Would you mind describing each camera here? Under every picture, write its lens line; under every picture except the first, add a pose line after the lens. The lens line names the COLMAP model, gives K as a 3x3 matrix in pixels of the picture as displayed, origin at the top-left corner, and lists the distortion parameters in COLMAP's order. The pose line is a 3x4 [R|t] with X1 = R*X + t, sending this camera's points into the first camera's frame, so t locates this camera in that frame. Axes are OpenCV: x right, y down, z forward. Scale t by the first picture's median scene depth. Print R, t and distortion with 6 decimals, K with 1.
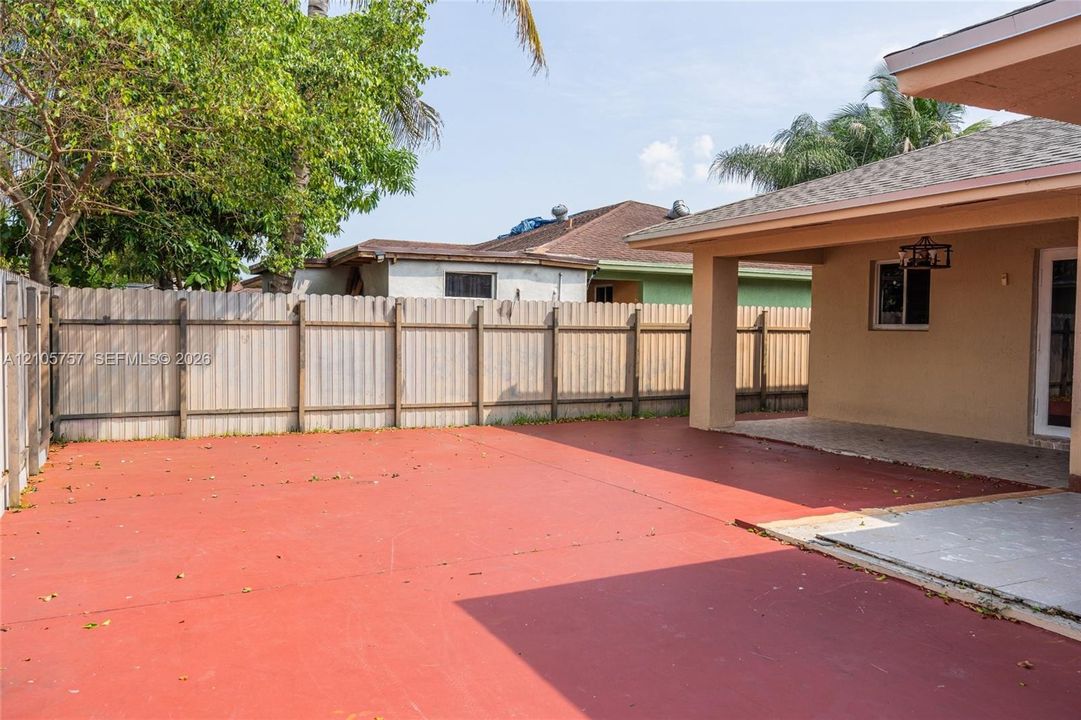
lens RADIAL K [[842.2, 0, 541.4], [0, 842.2, 361.0], [0, 0, 1]] dist [0.007770, 0.008303]
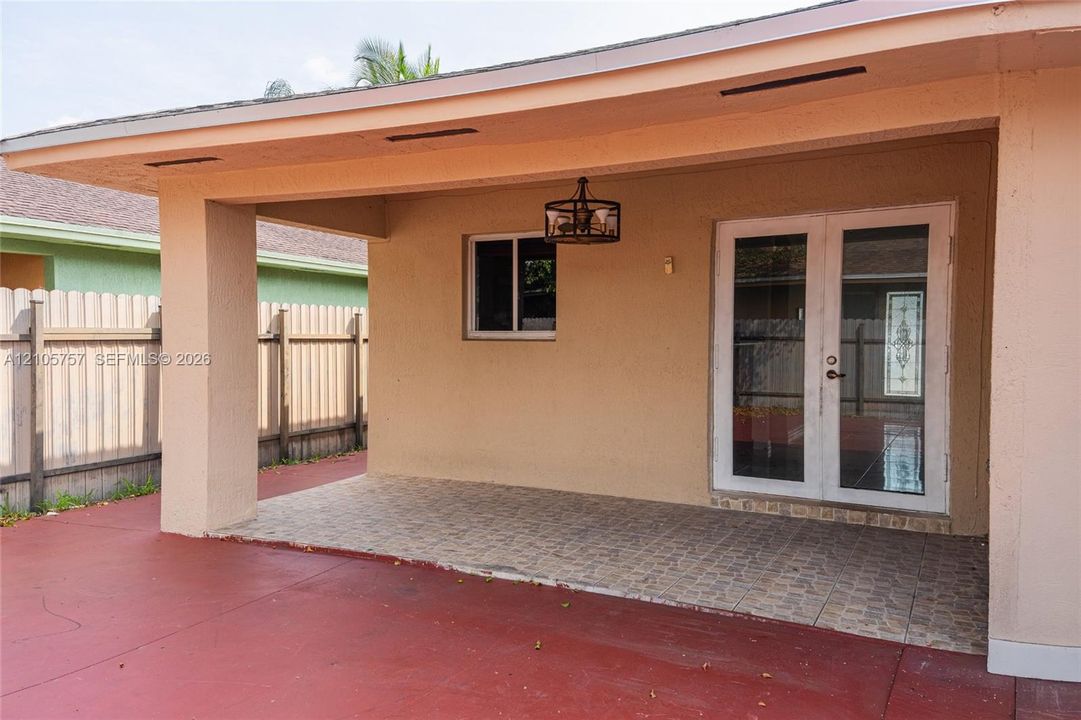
lens RADIAL K [[785.2, 0, 547.9], [0, 785.2, 357.9], [0, 0, 1]] dist [0.134506, -0.023348]
pose [[0.800141, -0.024142, 0.599326, 0.061749], [0.027486, 0.999616, 0.003570, -0.019619], [-0.599182, 0.013616, 0.800497, 0.405482]]
